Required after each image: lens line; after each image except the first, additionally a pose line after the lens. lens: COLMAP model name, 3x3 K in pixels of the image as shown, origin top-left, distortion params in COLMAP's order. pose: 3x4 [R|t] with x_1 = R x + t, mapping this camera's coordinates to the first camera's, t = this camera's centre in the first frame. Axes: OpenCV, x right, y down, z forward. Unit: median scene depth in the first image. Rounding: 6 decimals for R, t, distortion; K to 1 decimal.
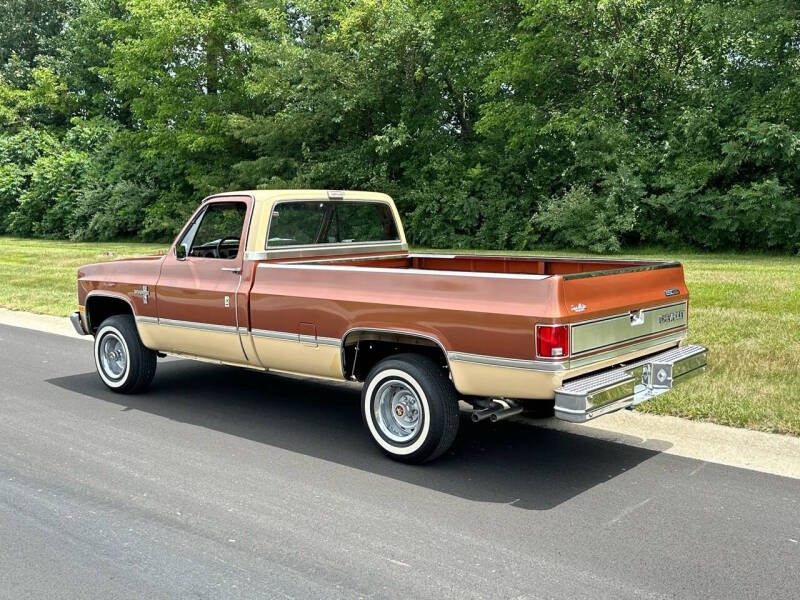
lens RADIAL K [[777.3, 0, 400.0], [0, 777.3, 300.0], [0, 0, 1]] dist [0.207811, -0.433786]
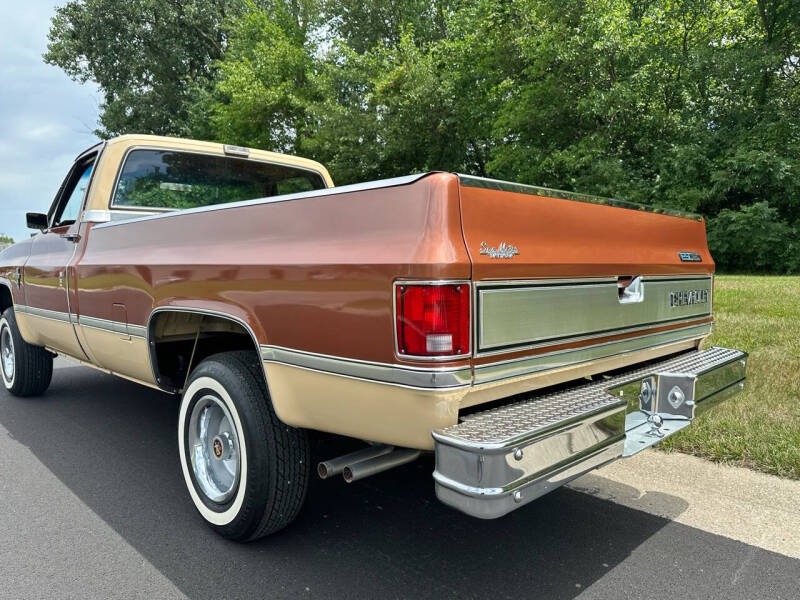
lens RADIAL K [[594.7, 0, 385.3], [0, 594.7, 298.8], [0, 0, 1]] dist [0.042814, -0.063680]
pose [[0.995069, 0.010706, -0.098604, 0.155421], [-0.014413, 0.999213, -0.036954, 0.041435], [0.098131, 0.038193, 0.994440, 0.516849]]
